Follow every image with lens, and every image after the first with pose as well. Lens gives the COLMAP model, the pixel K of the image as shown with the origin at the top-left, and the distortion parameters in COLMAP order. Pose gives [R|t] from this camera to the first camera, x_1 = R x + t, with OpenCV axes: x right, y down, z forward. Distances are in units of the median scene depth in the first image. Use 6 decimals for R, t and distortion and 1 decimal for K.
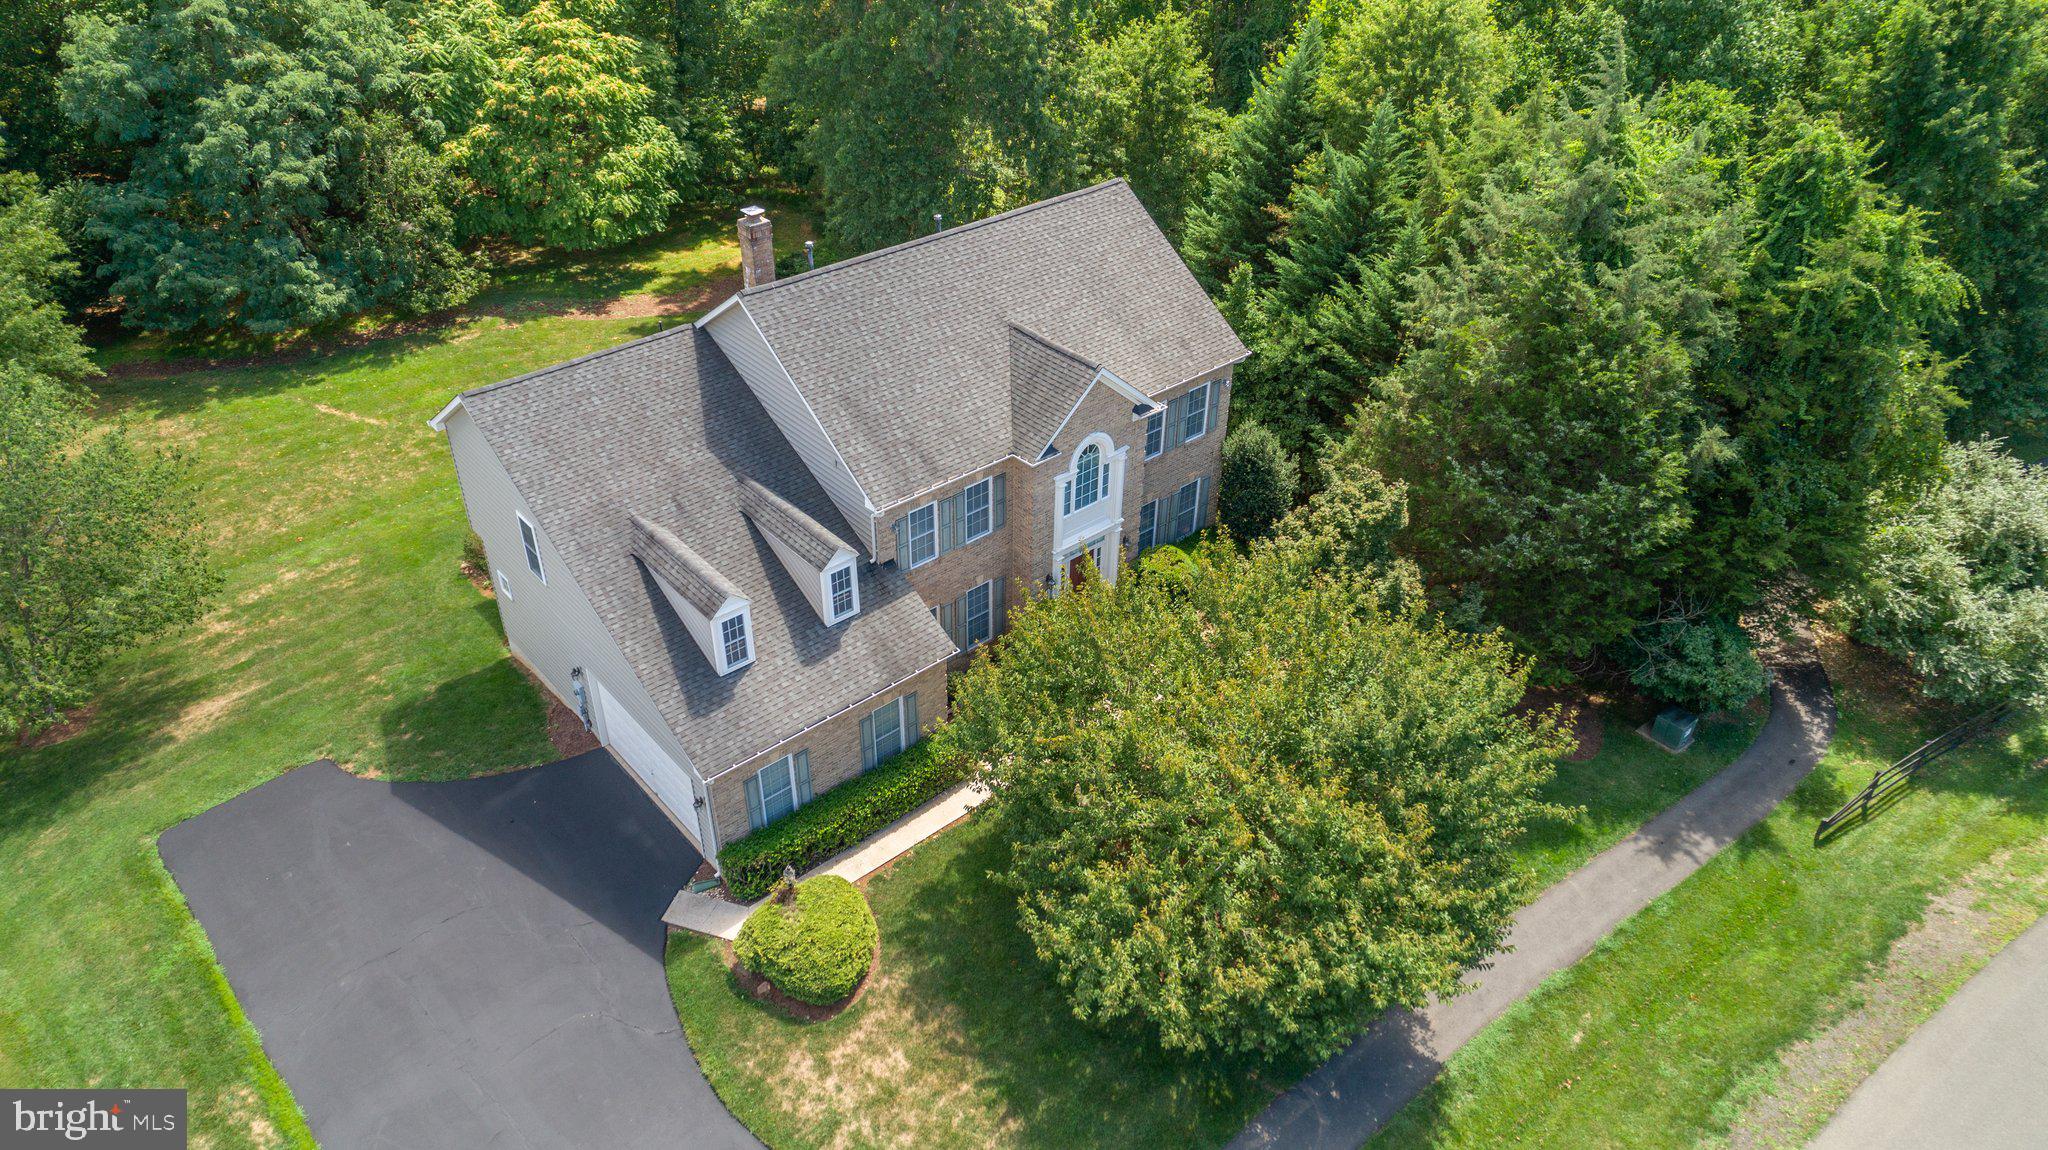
lens RADIAL K [[1382.1, 0, 1021.8], [0, 1382.1, 575.9], [0, 0, 1]] dist [-0.012684, 0.011655]
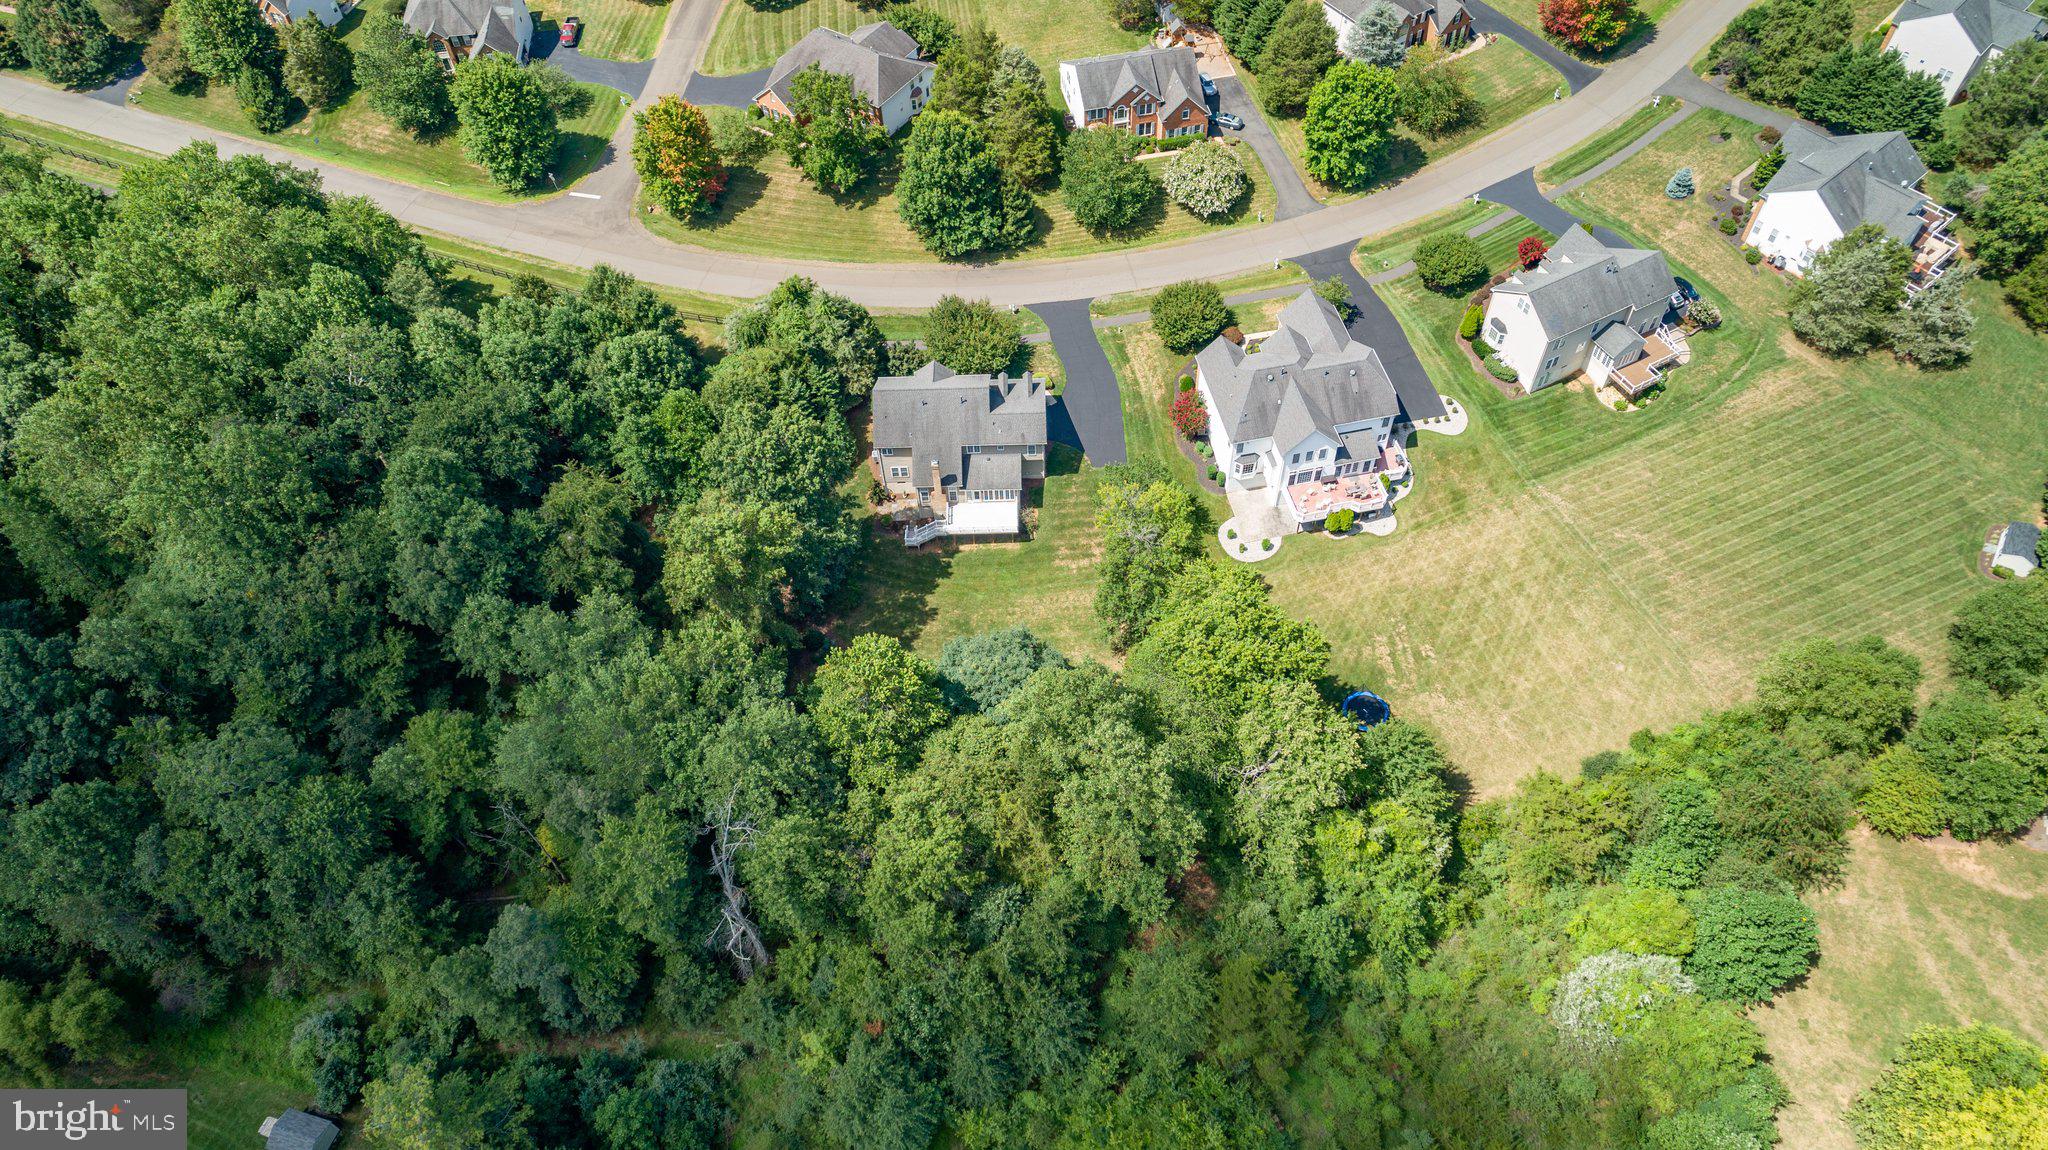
lens RADIAL K [[1382.1, 0, 1024.9], [0, 1382.1, 562.8], [0, 0, 1]] dist [-0.012684, 0.011655]
pose [[-0.759345, -0.514459, 0.398406, -2.137834], [0.391189, 0.128343, 0.911317, -3.755086], [-0.519968, 0.847856, 0.103794, 0.842004]]
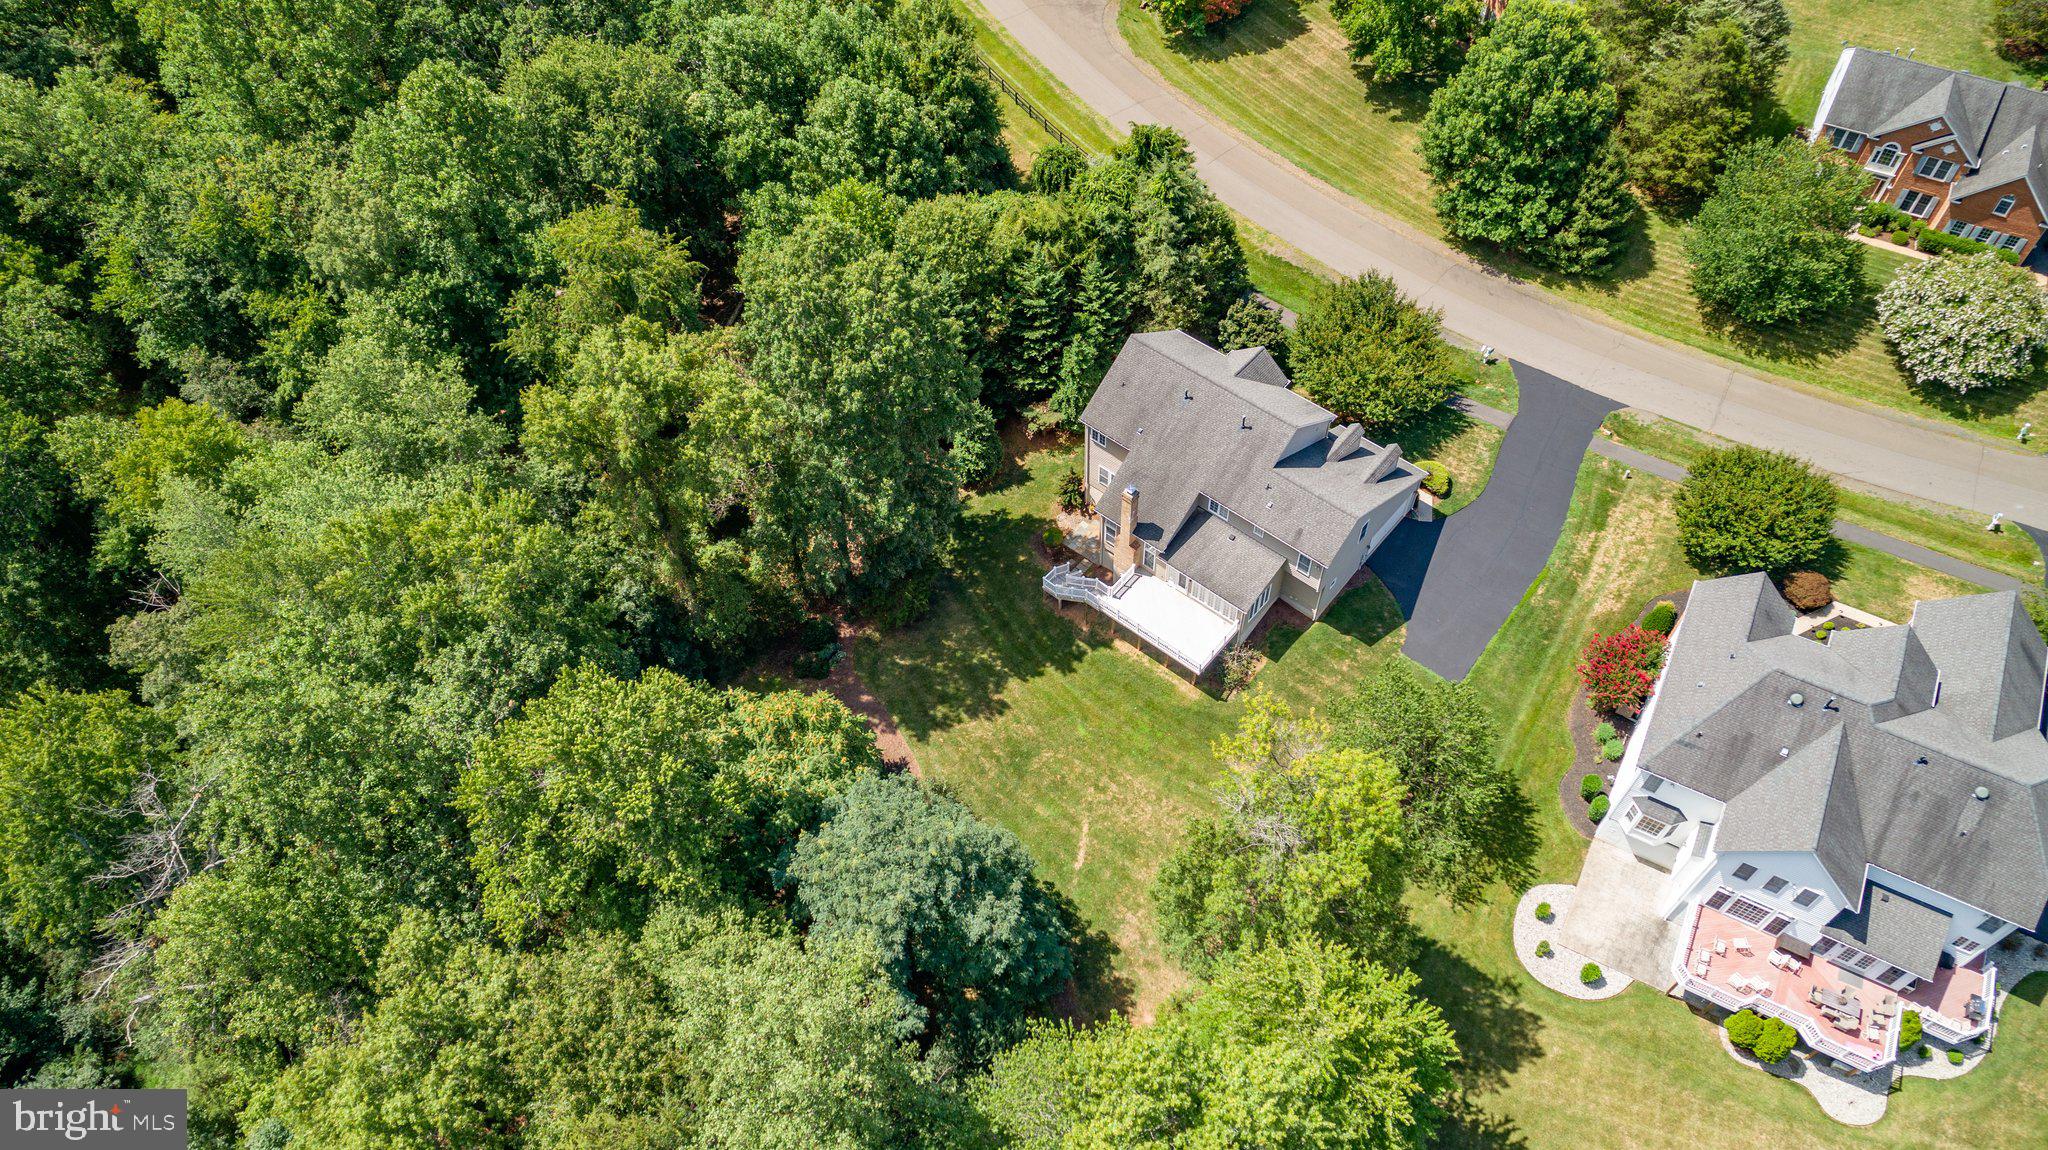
lens RADIAL K [[1382.1, 0, 1026.6], [0, 1382.1, 574.5], [0, 0, 1]] dist [-0.012684, 0.011655]
pose [[-0.151985, -0.799246, 0.581469, -1.609292], [0.588893, 0.399253, 0.702710, -1.916321], [-0.793792, 0.449225, 0.409990, 0.418457]]
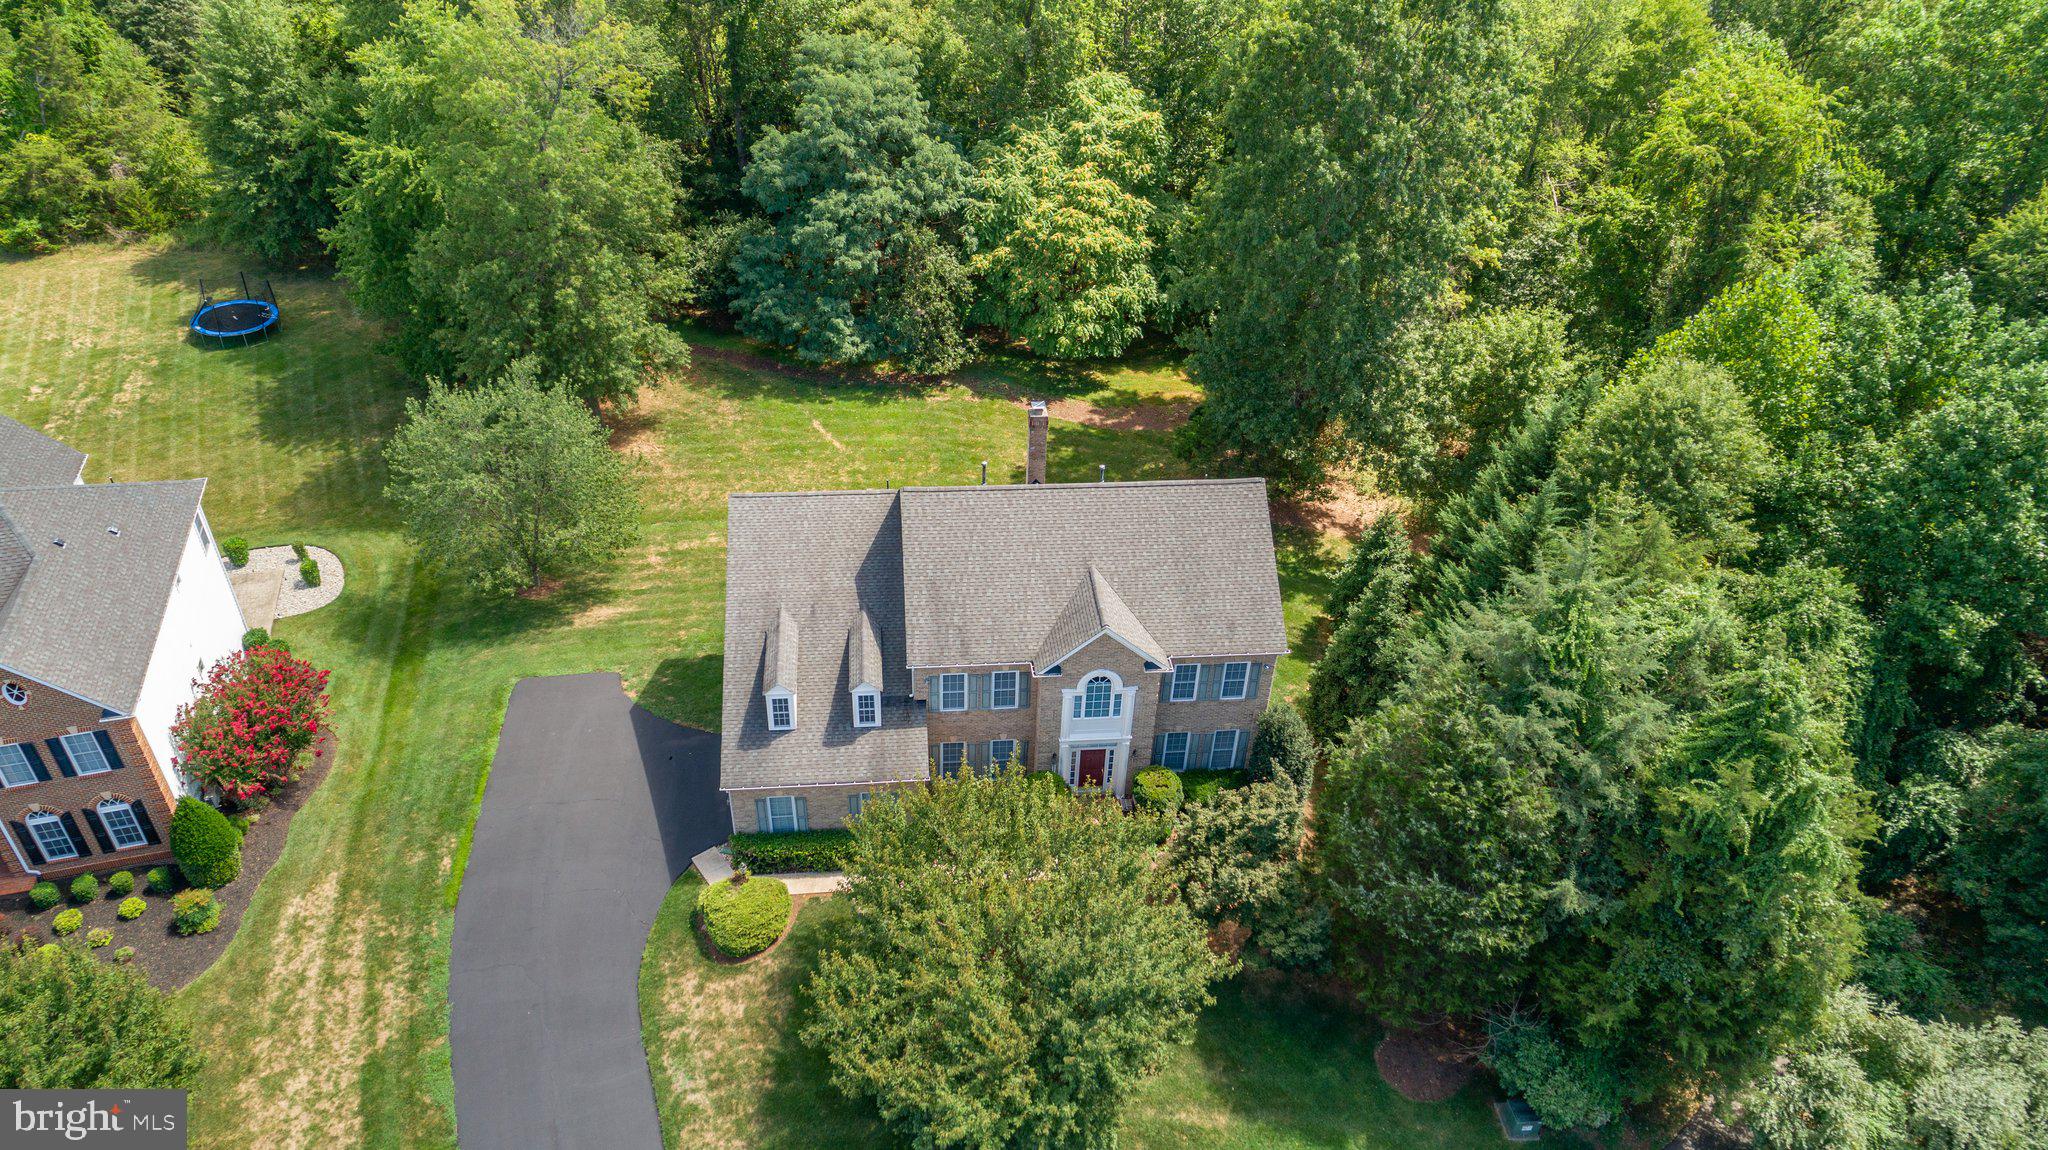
lens RADIAL K [[1382.1, 0, 1022.5], [0, 1382.1, 574.5], [0, 0, 1]] dist [-0.012684, 0.011655]
pose [[0.814528, 0.352978, -0.460382, 0.523603], [-0.351289, 0.931658, 0.092793, -0.262925], [0.461672, 0.086144, 0.882858, -0.185995]]
